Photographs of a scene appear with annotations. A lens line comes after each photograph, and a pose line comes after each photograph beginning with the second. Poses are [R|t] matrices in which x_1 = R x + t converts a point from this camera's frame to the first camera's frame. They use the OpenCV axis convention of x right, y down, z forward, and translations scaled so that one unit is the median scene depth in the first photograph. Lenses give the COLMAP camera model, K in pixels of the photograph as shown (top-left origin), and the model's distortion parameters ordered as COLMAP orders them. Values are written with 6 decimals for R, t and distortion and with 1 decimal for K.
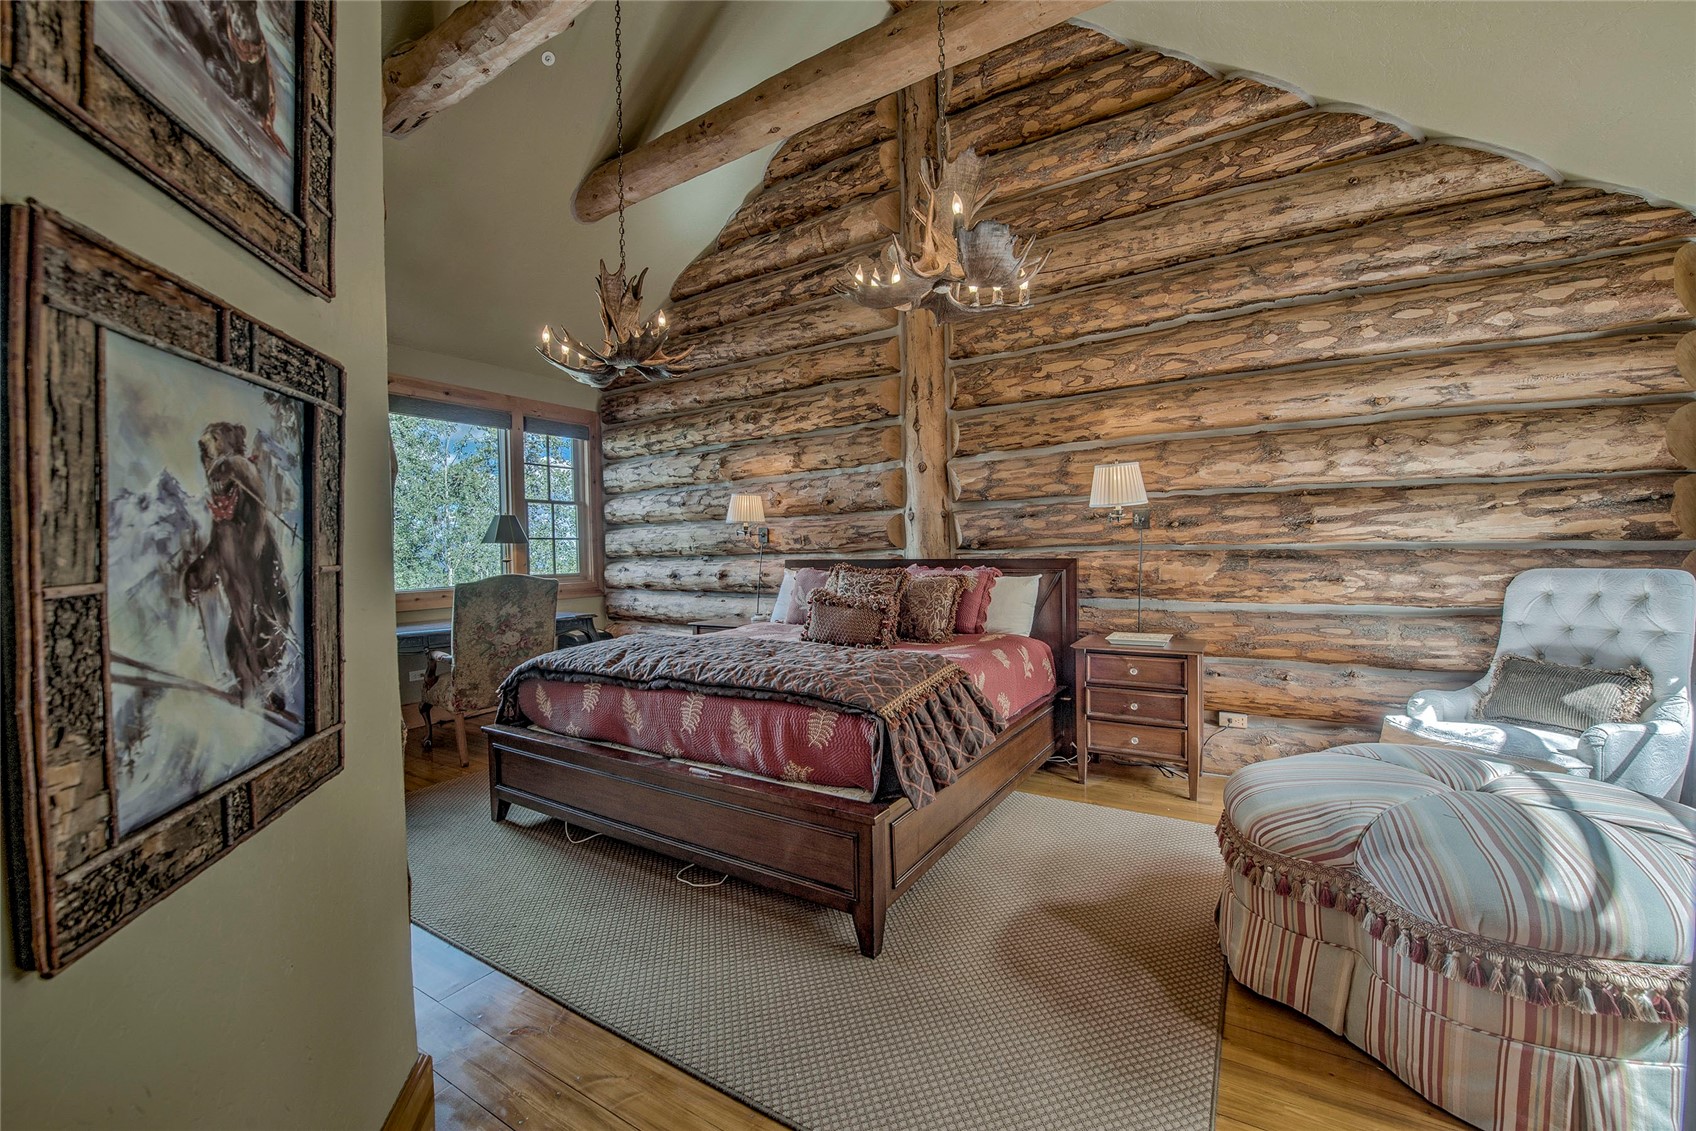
lens RADIAL K [[677.4, 0, 840.9], [0, 677.4, 568.3], [0, 0, 1]] dist [-0.017993, -0.001966]
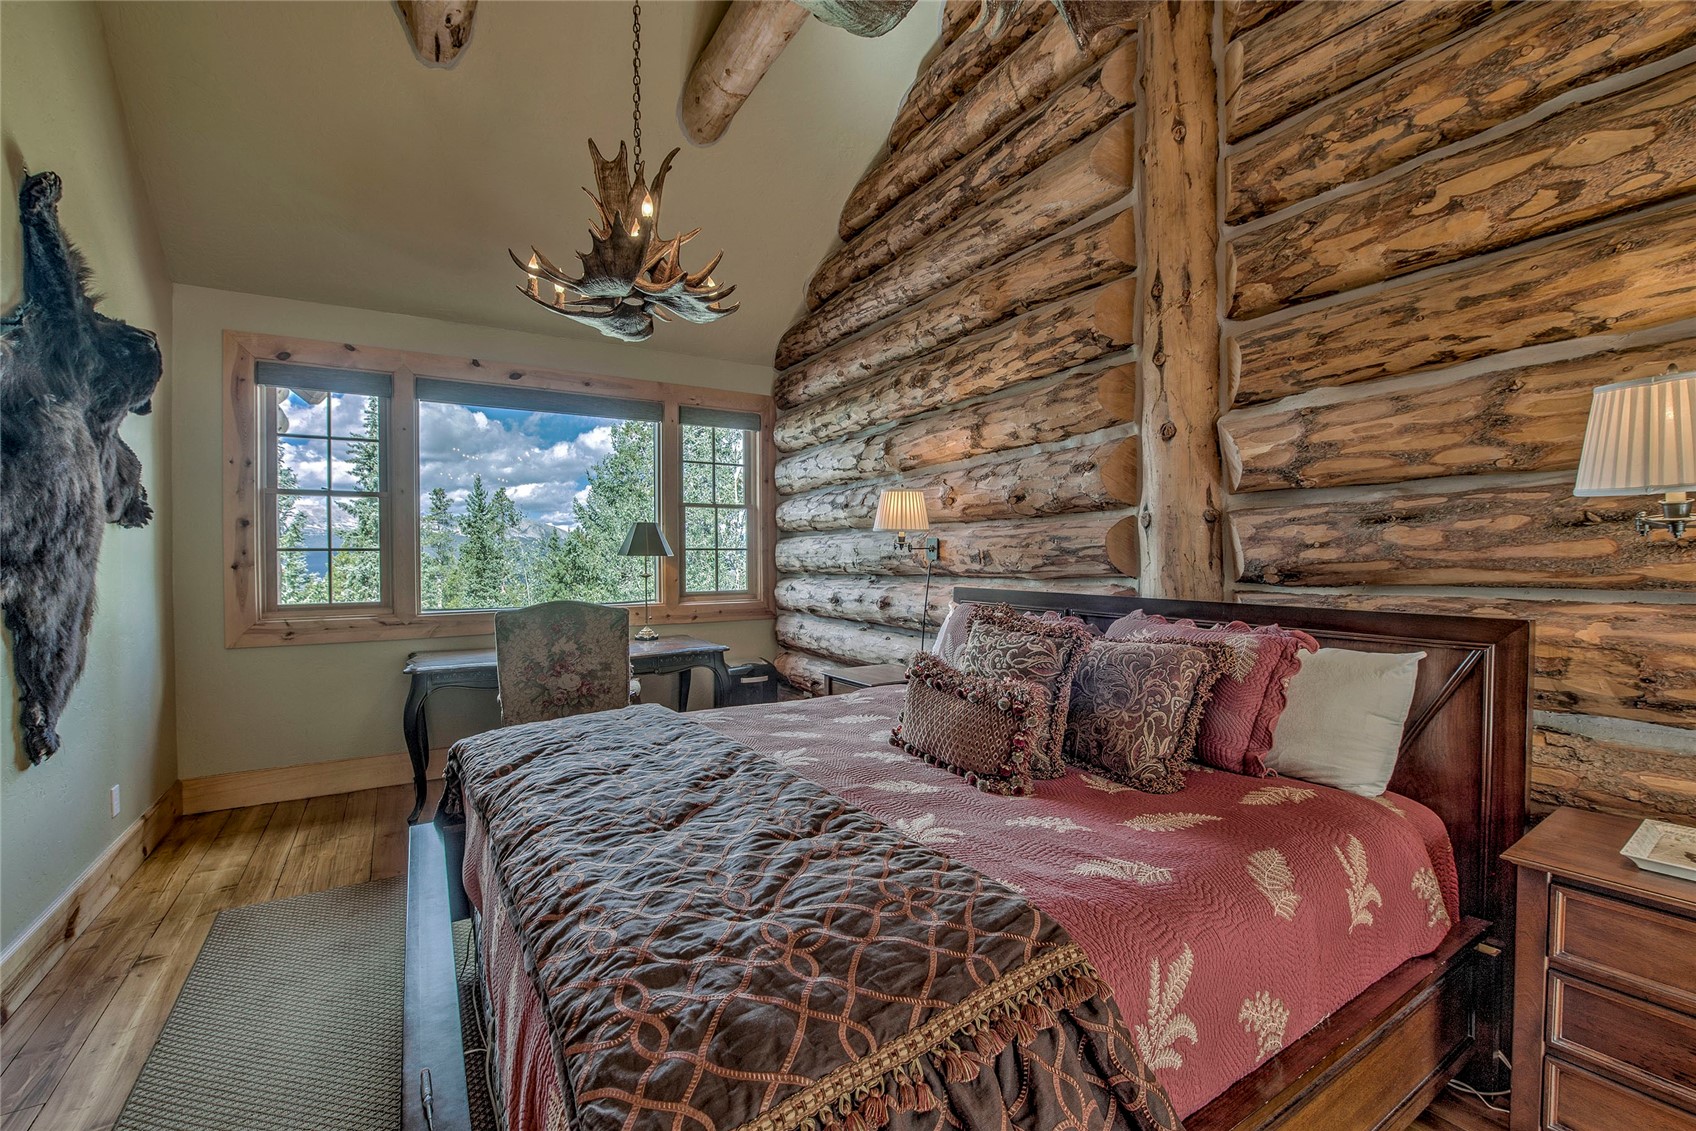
lens RADIAL K [[703.7, 0, 837.5], [0, 703.7, 569.3], [0, 0, 1]] dist [-0.020594, -0.001235]
pose [[0.899380, 0.021426, -0.436642, 0.118552], [-0.023263, 0.999729, 0.001139, -0.028999], [0.436548, 0.009133, 0.899635, 0.341902]]
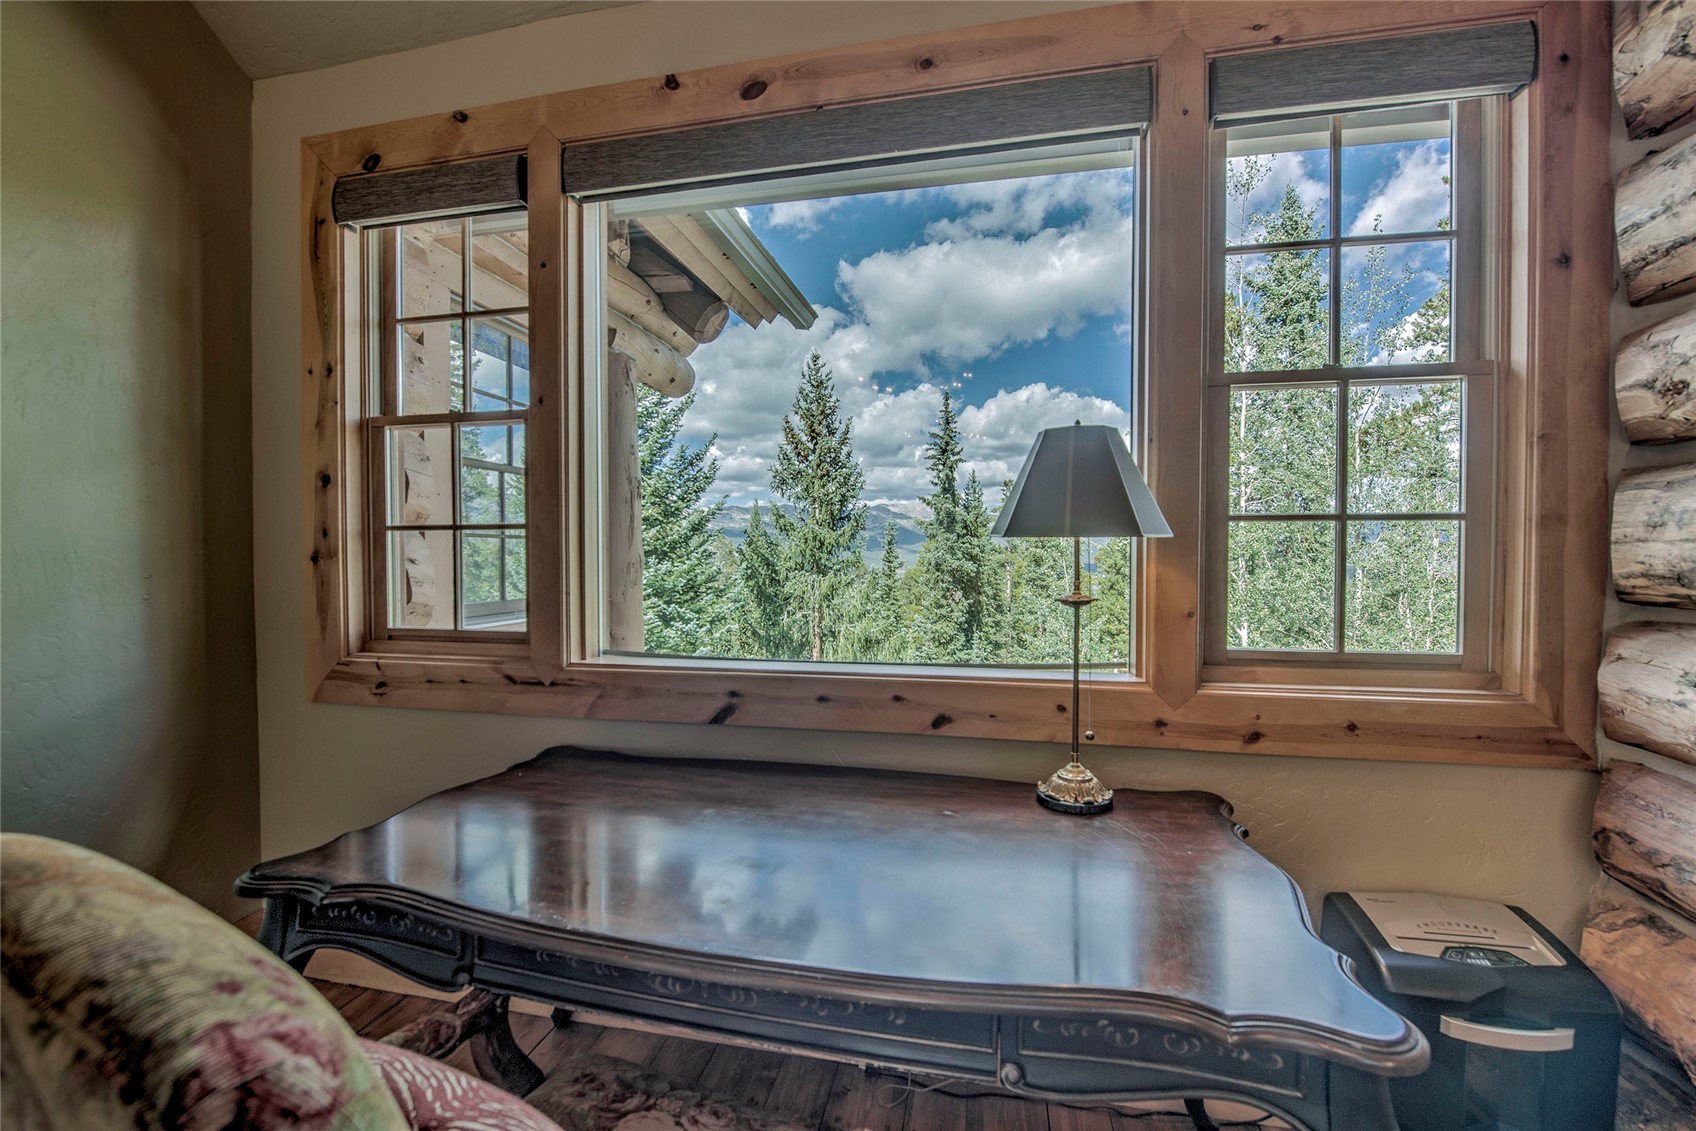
lens RADIAL K [[714.6, 0, 842.9], [0, 714.6, 567.1], [0, 0, 1]] dist [-0.018506, -0.000763]
pose [[0.349738, 0.042455, -0.935885, -0.294880], [-0.028978, 0.998985, 0.034488, -0.034916], [0.936399, 0.015058, 0.350613, 0.902459]]
